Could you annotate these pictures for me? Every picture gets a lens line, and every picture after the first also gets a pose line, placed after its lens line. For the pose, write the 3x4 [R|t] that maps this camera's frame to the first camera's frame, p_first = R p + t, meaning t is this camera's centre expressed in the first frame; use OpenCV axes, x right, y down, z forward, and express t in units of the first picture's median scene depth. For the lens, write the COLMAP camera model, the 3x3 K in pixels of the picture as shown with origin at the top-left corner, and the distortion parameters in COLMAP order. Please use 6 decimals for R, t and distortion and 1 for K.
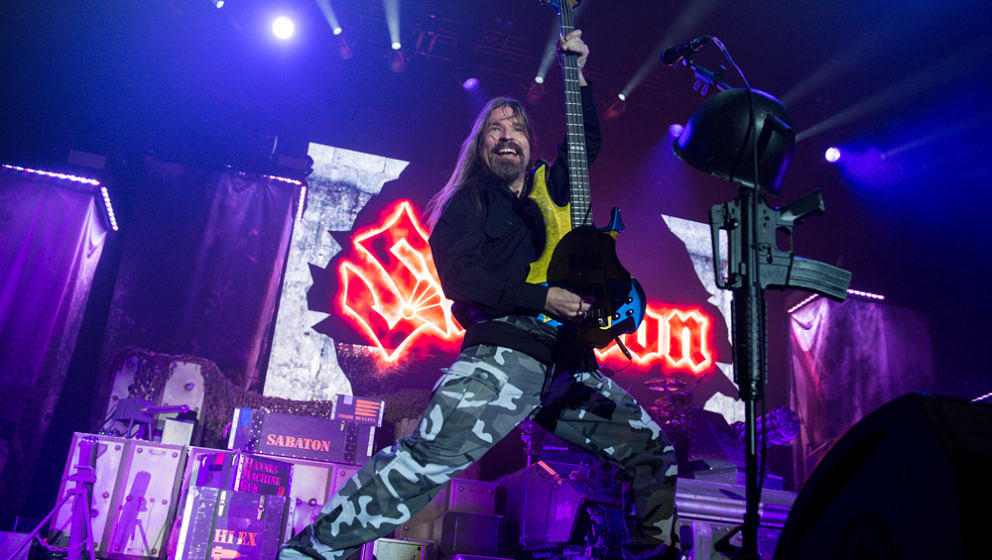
lens RADIAL K [[833.7, 0, 476.0], [0, 833.7, 285.2], [0, 0, 1]] dist [-0.032451, 0.043943]
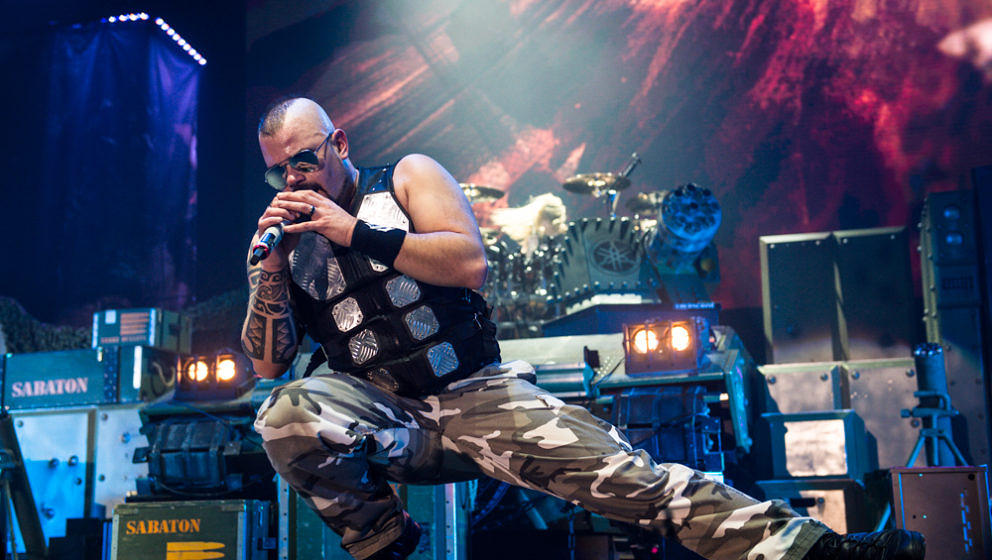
lens RADIAL K [[1356.3, 0, 488.9], [0, 1356.3, 274.9], [0, 0, 1]] dist [0.127950, 0.000000]
pose [[0.861546, -0.202391, -0.465593, 0.468188], [0.265748, 0.961205, 0.073917, 0.068253], [0.432570, -0.187413, 0.881907, 0.062584]]
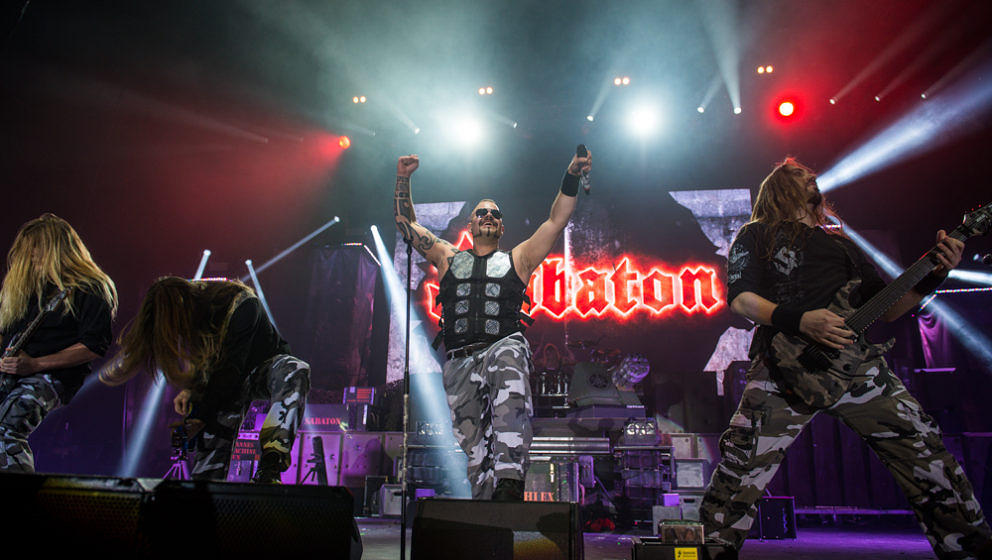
lens RADIAL K [[675.9, 0, 492.6], [0, 675.9, 276.6], [0, 0, 1]] dist [-0.053368, 0.000461]
pose [[0.904845, -0.188944, -0.381516, 0.409704], [0.200308, 0.979681, -0.010111, -0.003998], [0.375675, -0.067272, 0.924307, -0.040737]]
